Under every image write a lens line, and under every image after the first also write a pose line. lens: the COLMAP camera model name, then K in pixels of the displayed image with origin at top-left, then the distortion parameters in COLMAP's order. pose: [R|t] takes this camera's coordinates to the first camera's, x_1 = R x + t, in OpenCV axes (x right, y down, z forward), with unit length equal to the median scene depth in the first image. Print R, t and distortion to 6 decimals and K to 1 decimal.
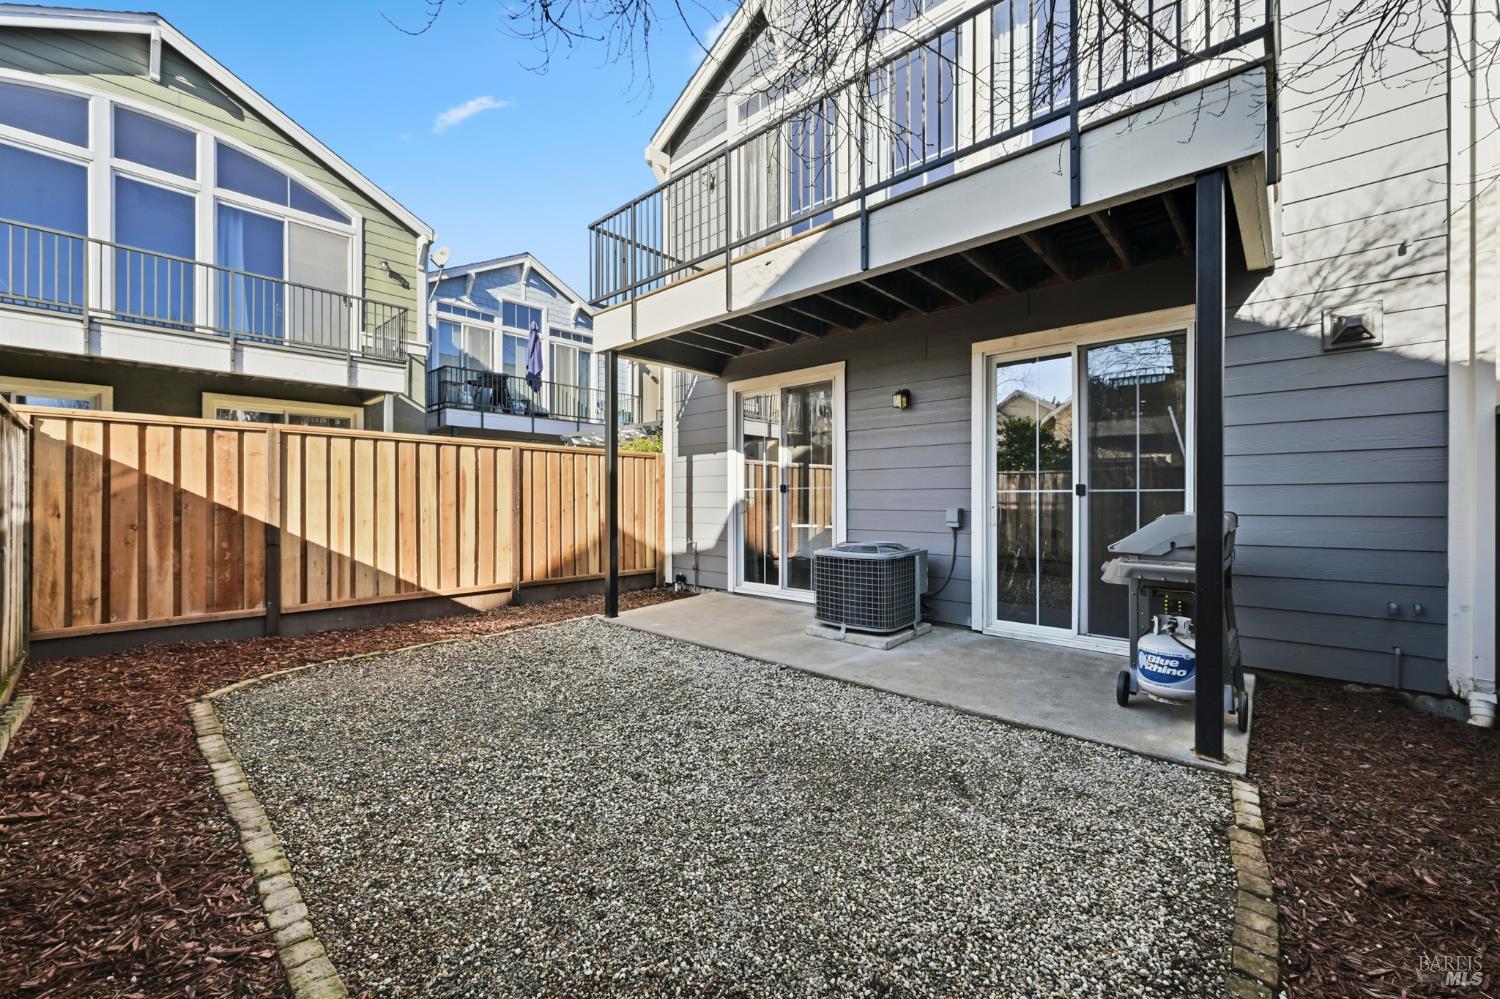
lens RADIAL K [[590.7, 0, 750.1], [0, 590.7, 500.9], [0, 0, 1]] dist [-0.001037, 0.000001]
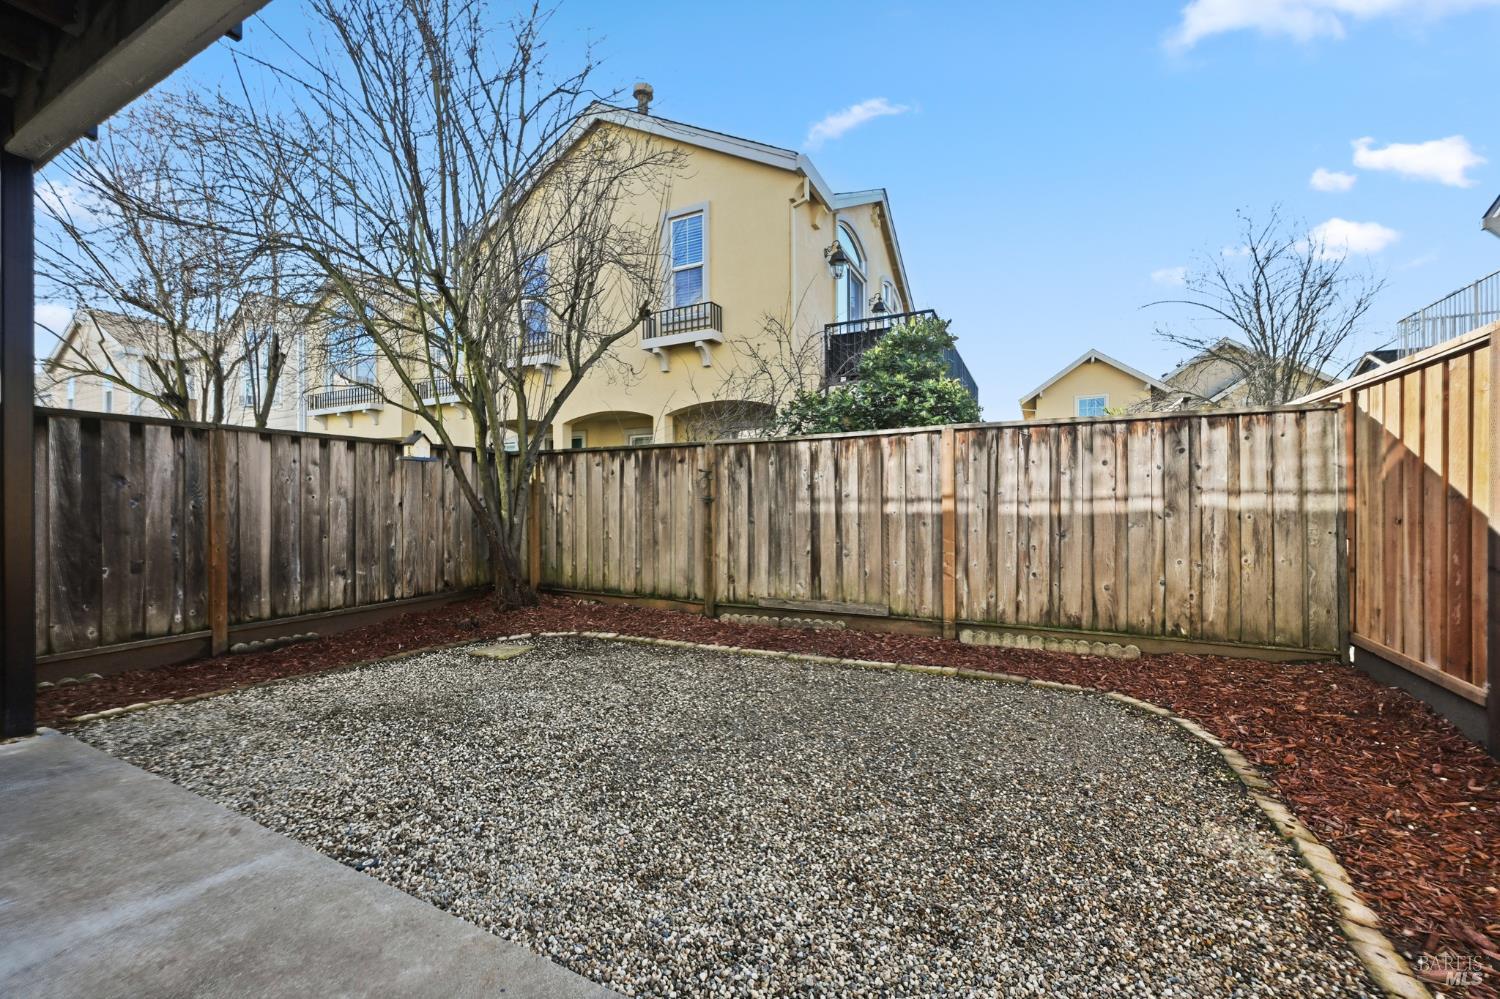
lens RADIAL K [[590.7, 0, 750.1], [0, 590.7, 500.9], [0, 0, 1]] dist [-0.001037, 0.000001]
pose [[-0.959367, 0.002563, -0.282149, -0.088251], [0.002754, 0.999996, -0.000281, 0.019258], [0.282147, -0.001047, -0.959370, 1.463878]]
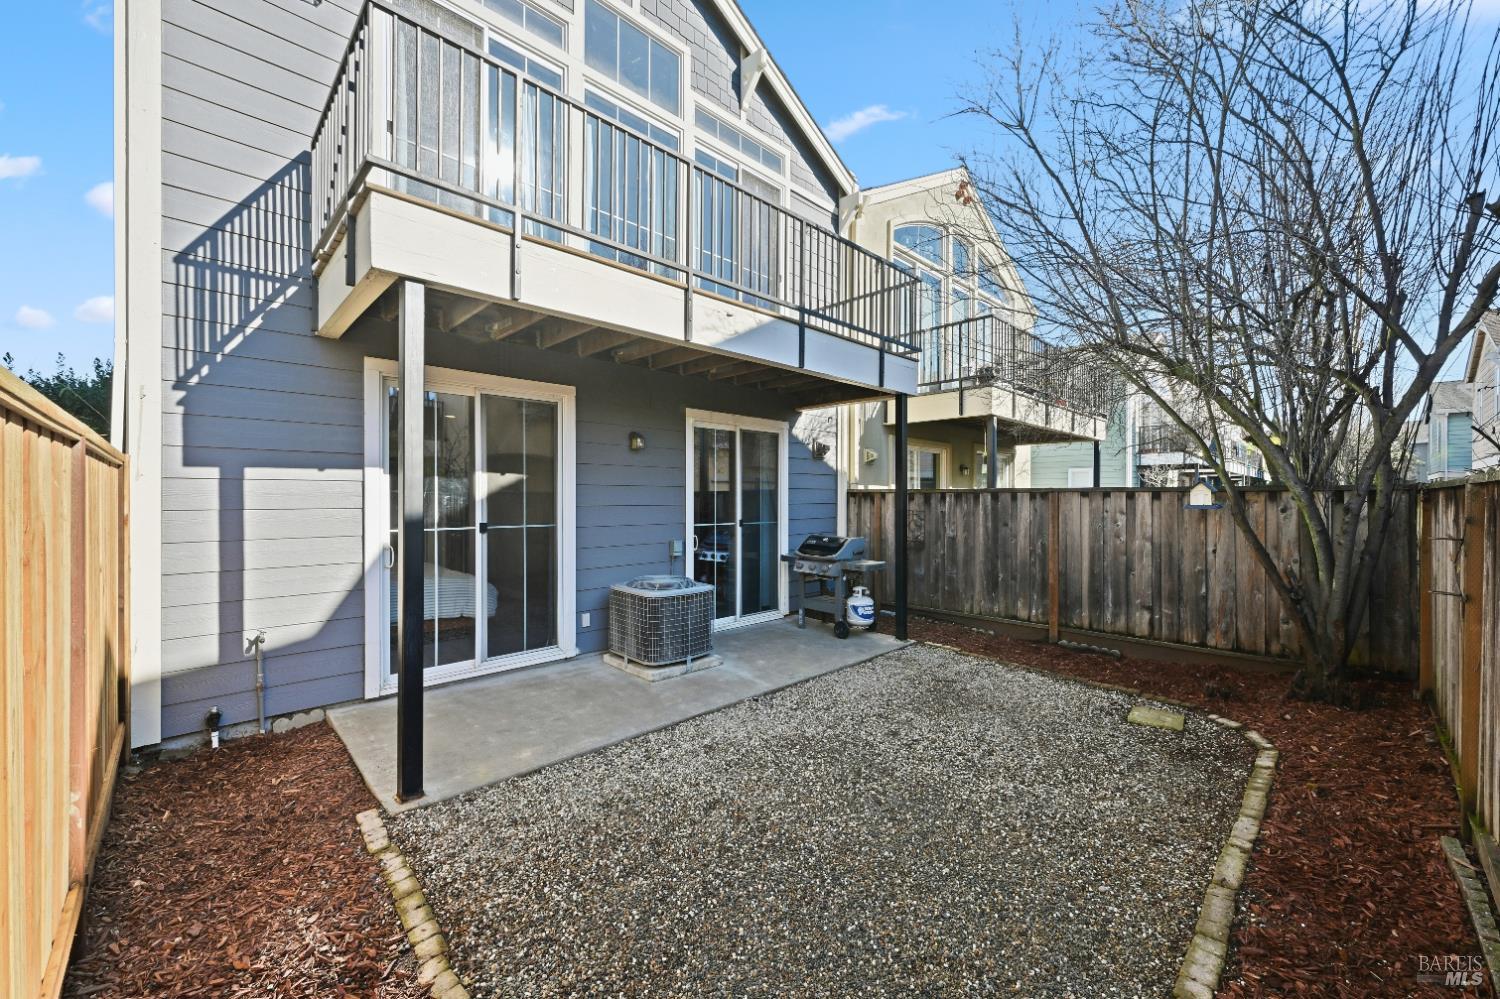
lens RADIAL K [[590.7, 0, 750.1], [0, 590.7, 500.9], [0, 0, 1]] dist [-0.001037, 0.000001]
pose [[0.050497, -0.006649, 0.998702, -1.018272], [0.000449, 0.999978, 0.006634, -0.090780], [-0.998724, 0.000113, 0.050499, 0.939540]]
